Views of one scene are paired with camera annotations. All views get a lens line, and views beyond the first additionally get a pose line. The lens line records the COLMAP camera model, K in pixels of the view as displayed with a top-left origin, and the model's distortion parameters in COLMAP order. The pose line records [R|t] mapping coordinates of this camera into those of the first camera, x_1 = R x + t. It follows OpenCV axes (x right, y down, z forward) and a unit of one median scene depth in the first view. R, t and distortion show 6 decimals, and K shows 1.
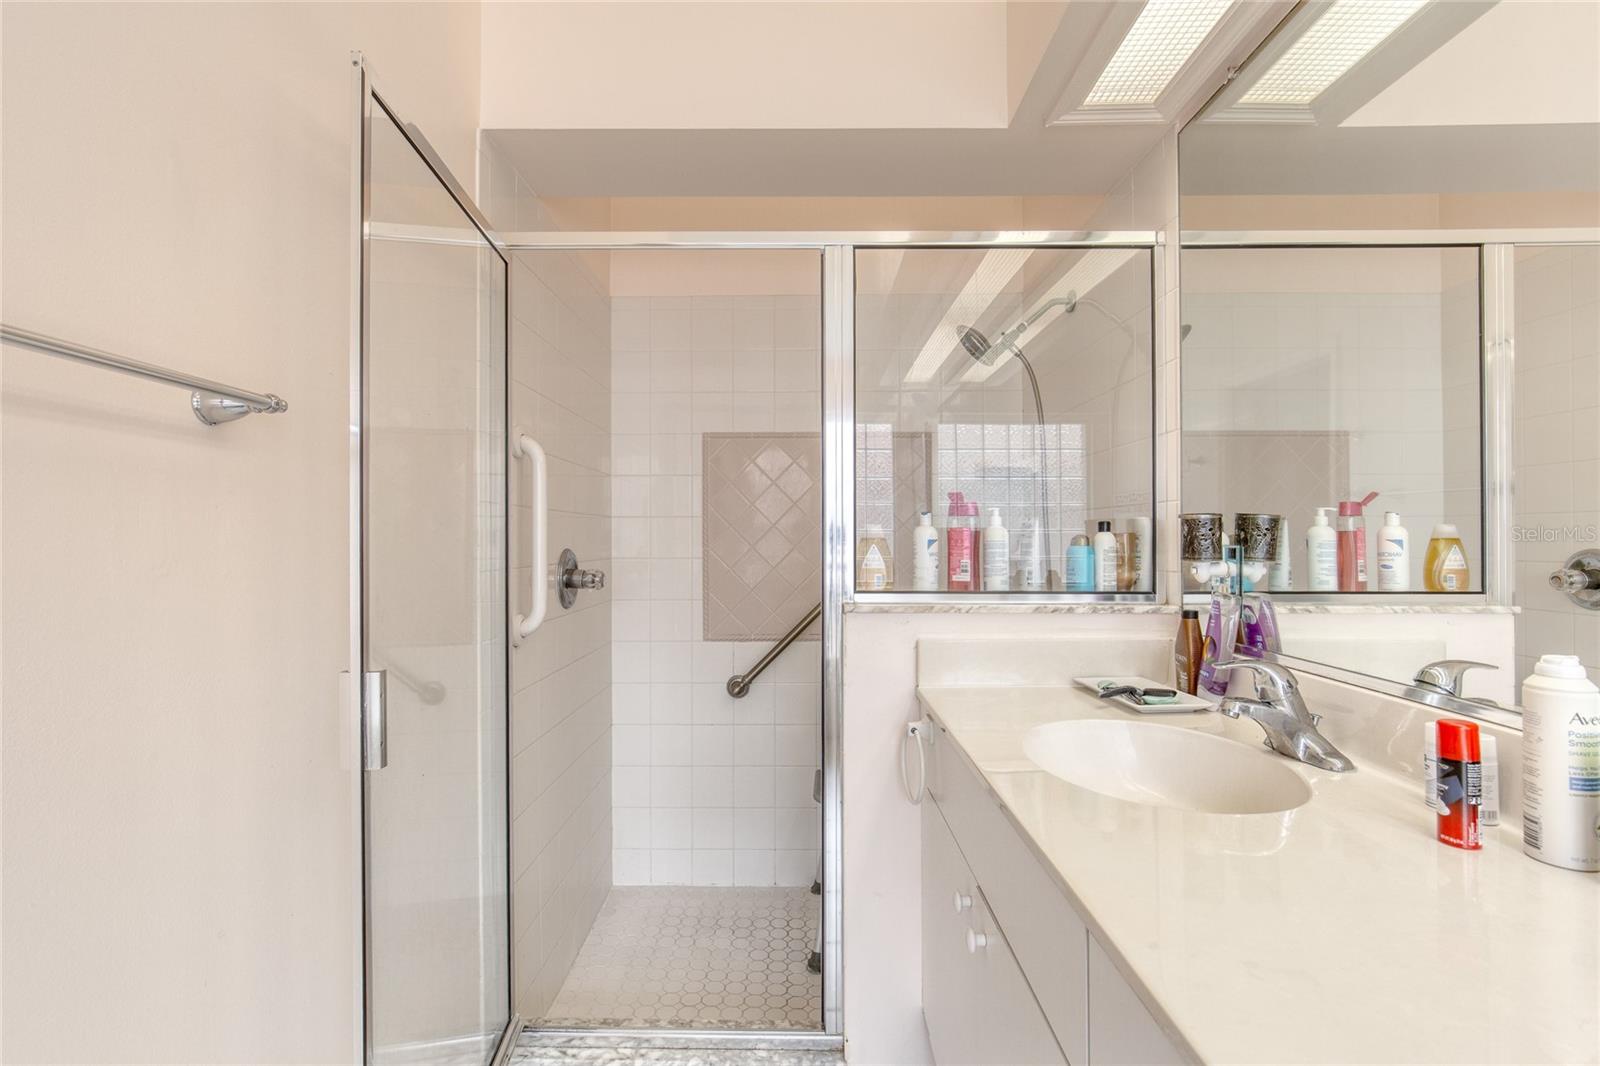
lens RADIAL K [[737.6, 0, 786.4], [0, 737.6, 533.6], [0, 0, 1]] dist [-0.020089, 0.009878]
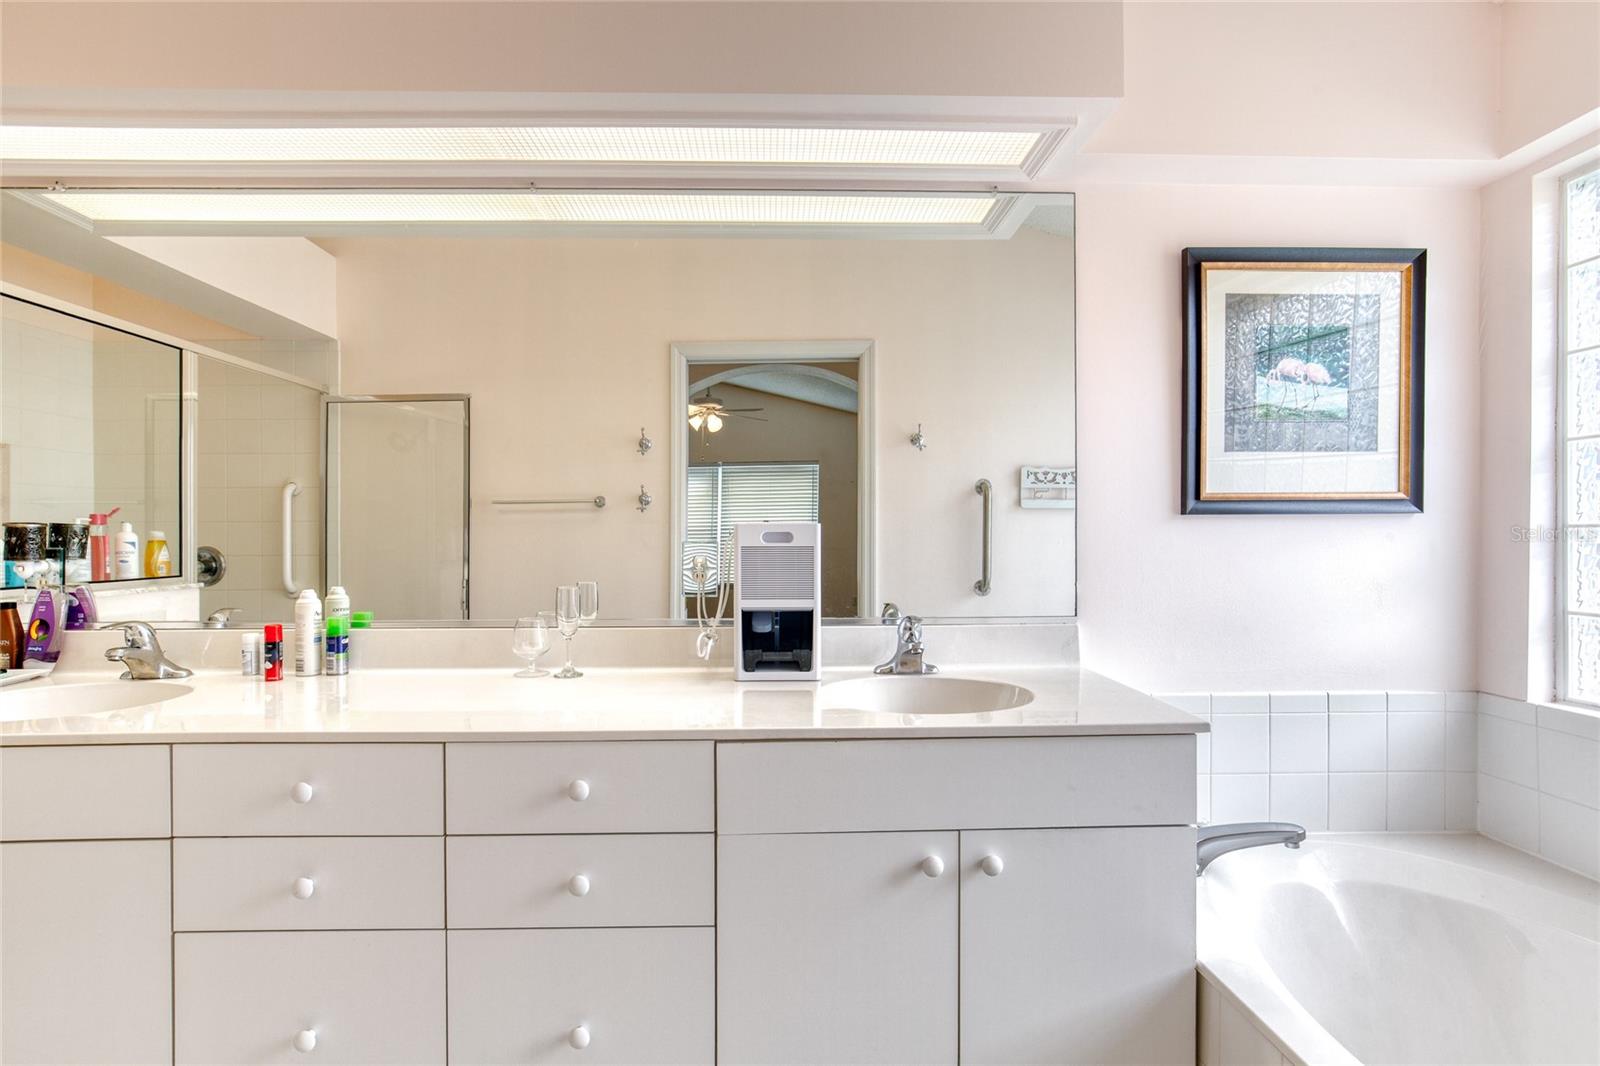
lens RADIAL K [[737.6, 0, 786.4], [0, 737.6, 533.6], [0, 0, 1]] dist [-0.020089, 0.009878]
pose [[-0.029307, 0.000872, 0.999570, -0.704576], [-0.000232, 1.000000, -0.000879, -0.007963], [-0.999570, -0.000258, -0.029307, -0.254731]]
